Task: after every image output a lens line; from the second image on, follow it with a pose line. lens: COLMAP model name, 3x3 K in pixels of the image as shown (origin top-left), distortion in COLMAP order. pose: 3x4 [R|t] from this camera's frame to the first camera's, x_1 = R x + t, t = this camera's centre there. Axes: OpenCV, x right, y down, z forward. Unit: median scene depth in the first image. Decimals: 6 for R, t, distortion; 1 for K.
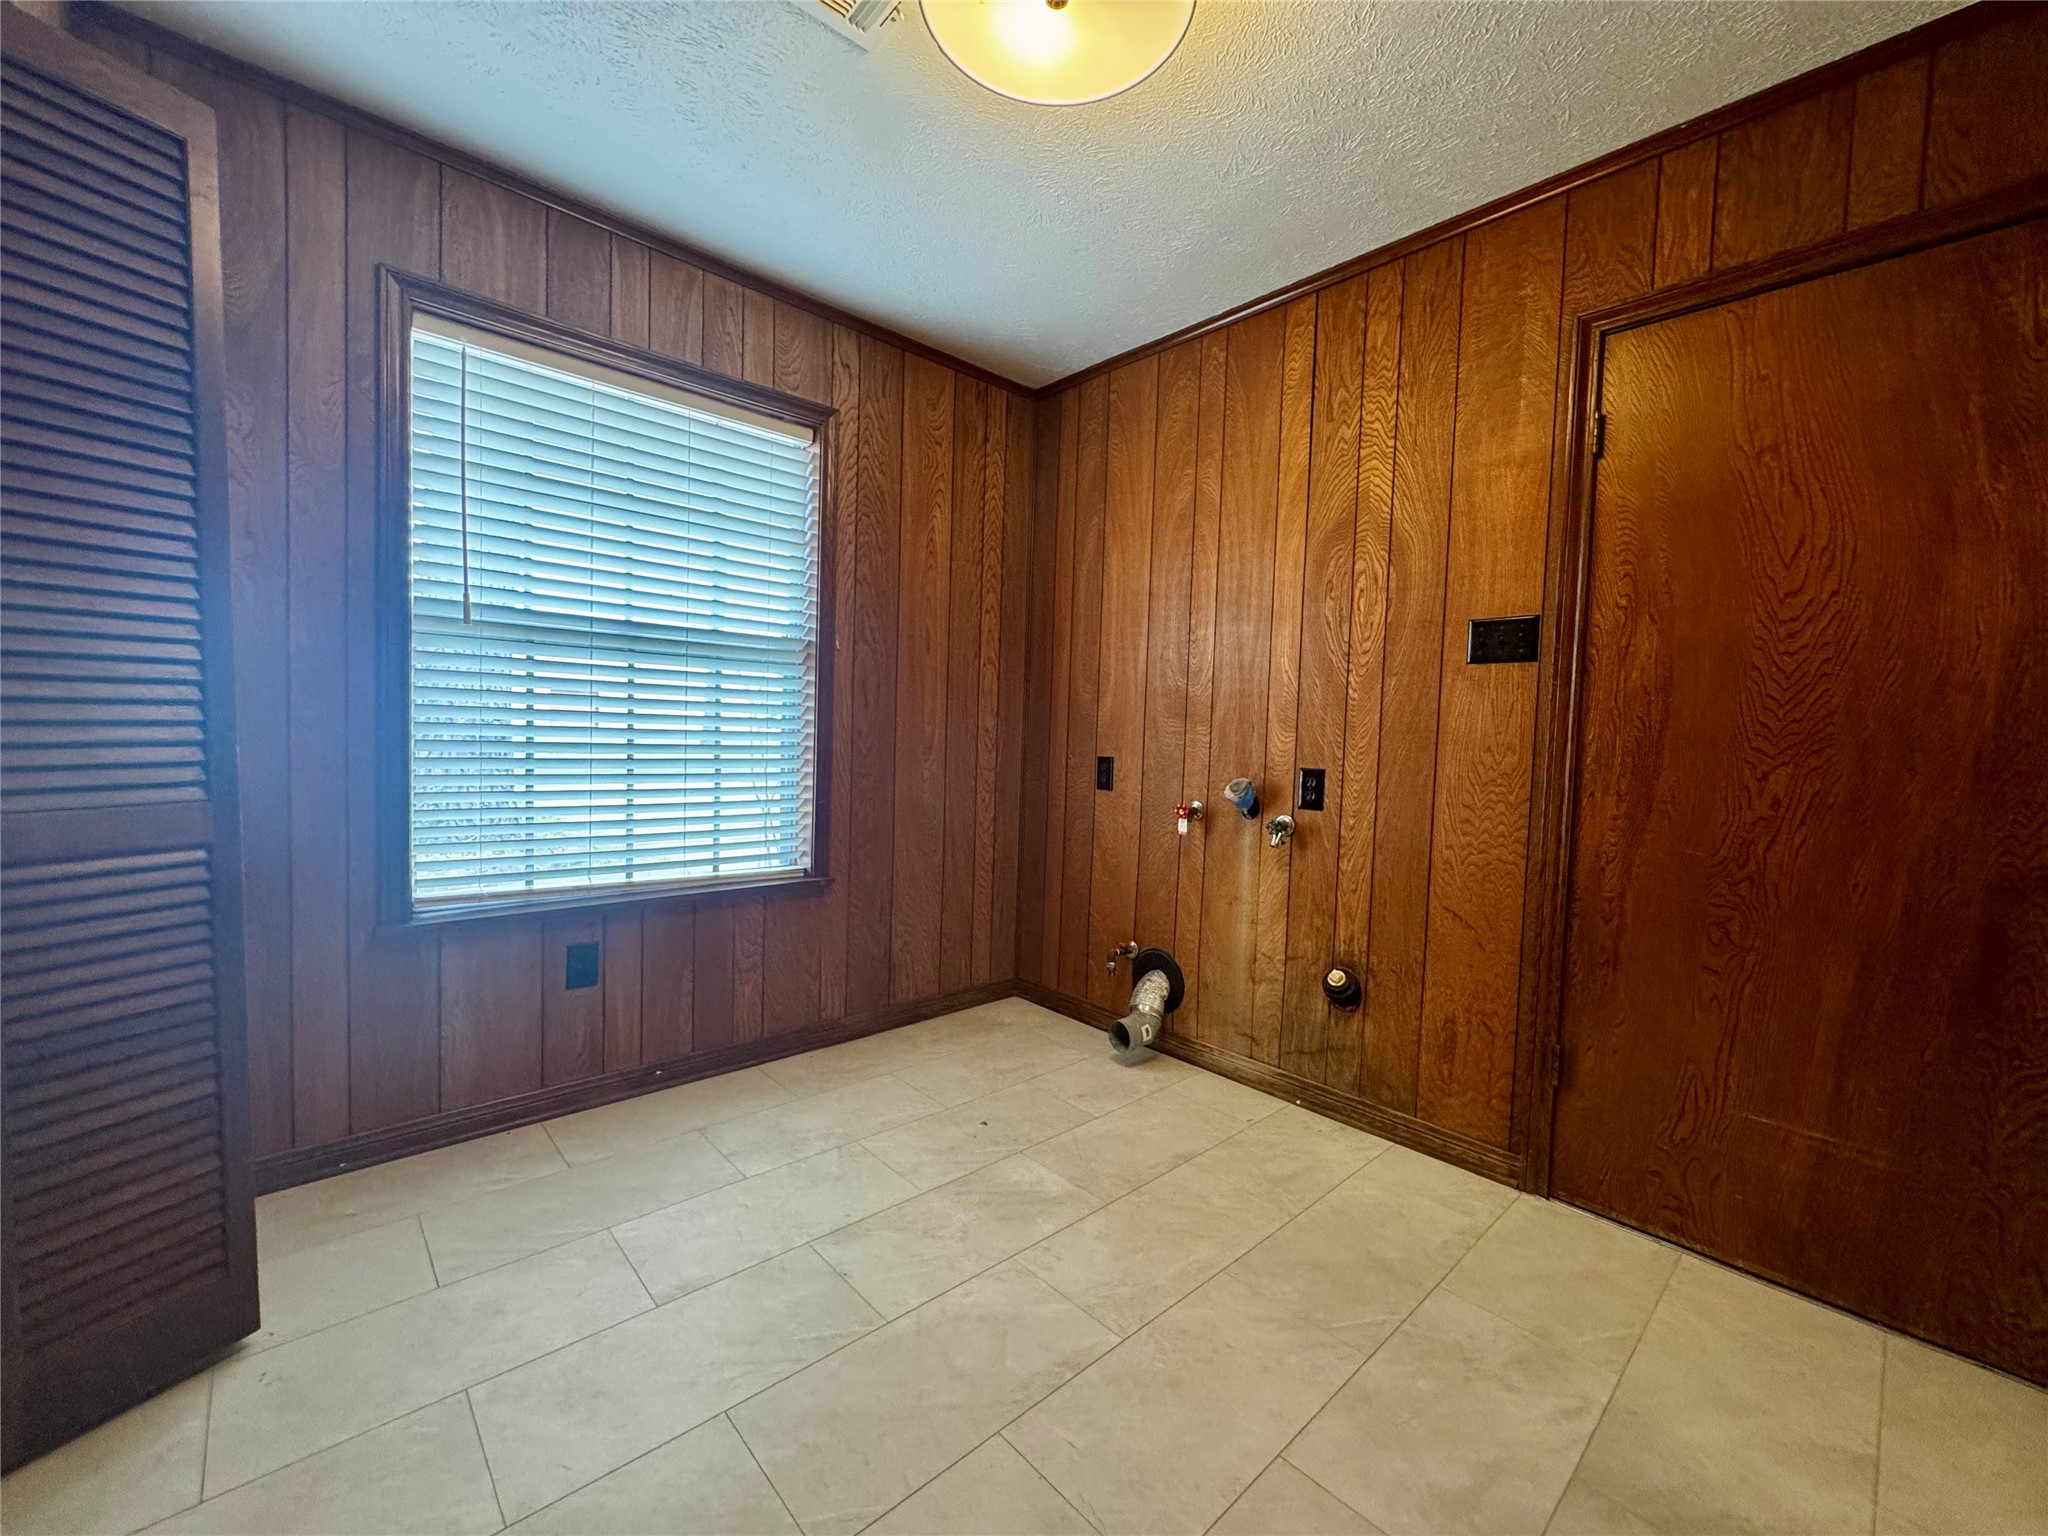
lens RADIAL K [[819.4, 0, 1027.7], [0, 819.4, 769.9], [0, 0, 1]] dist [-0.003515, -0.000037]
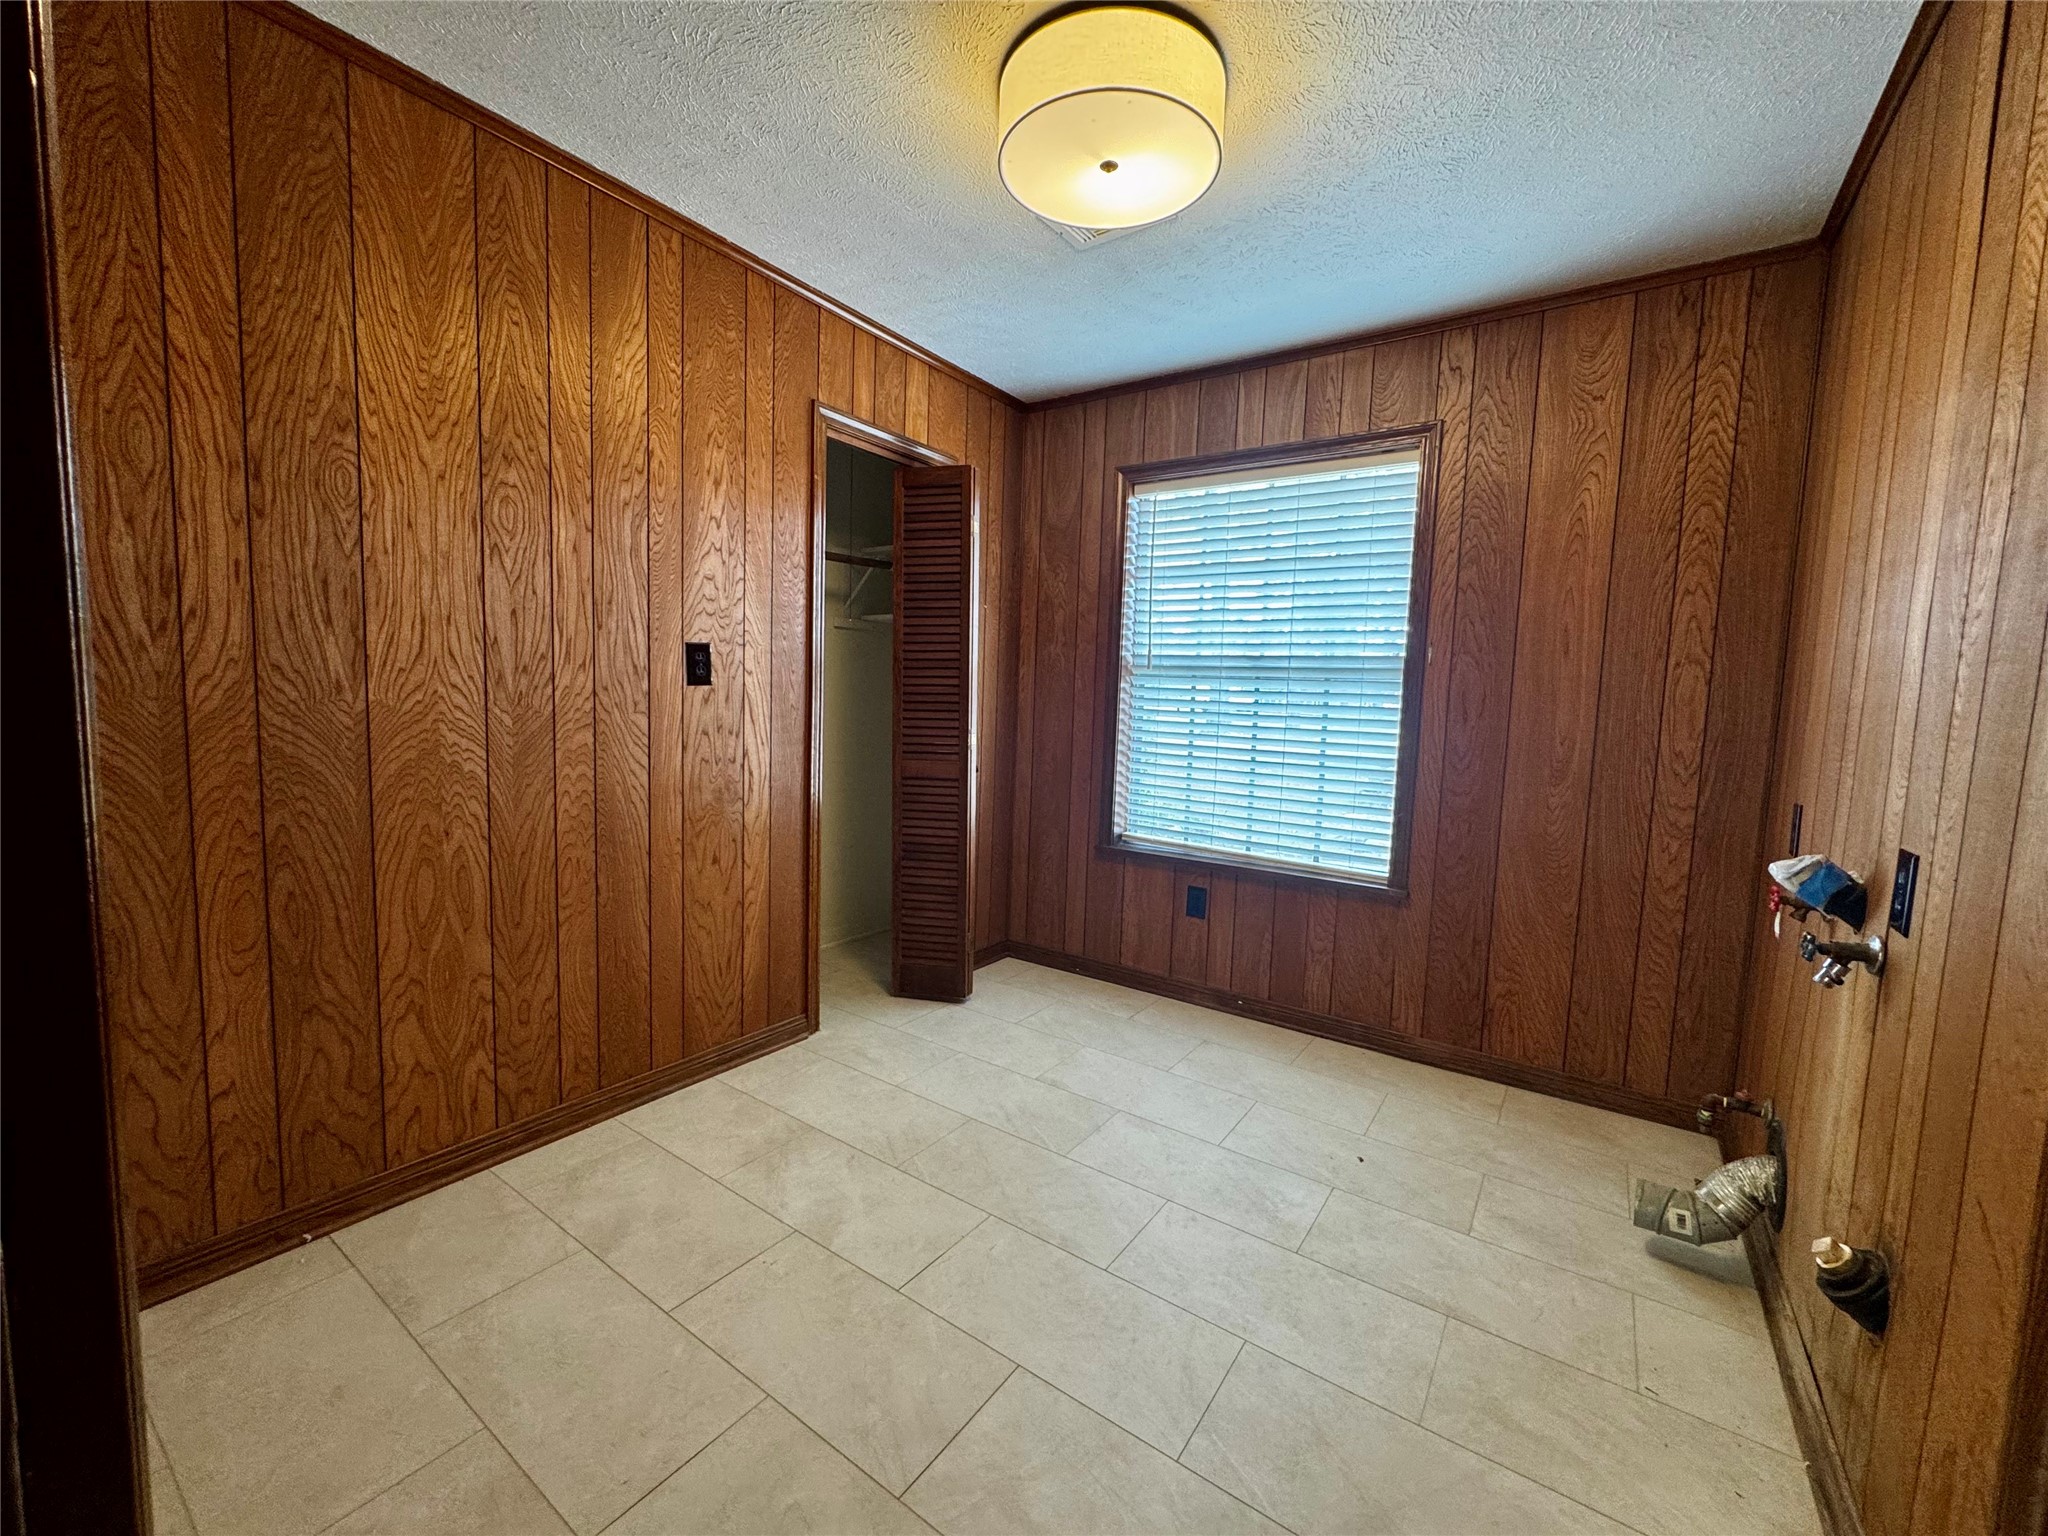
lens RADIAL K [[819.4, 0, 1019.5], [0, 819.4, 770.3], [0, 0, 1]] dist [-0.003515, -0.000037]
pose [[0.212858, 0.065452, -0.974888, 0.646918], [-0.075179, 0.995893, 0.050448, -0.032243], [0.974187, 0.062553, 0.216905, 0.320924]]
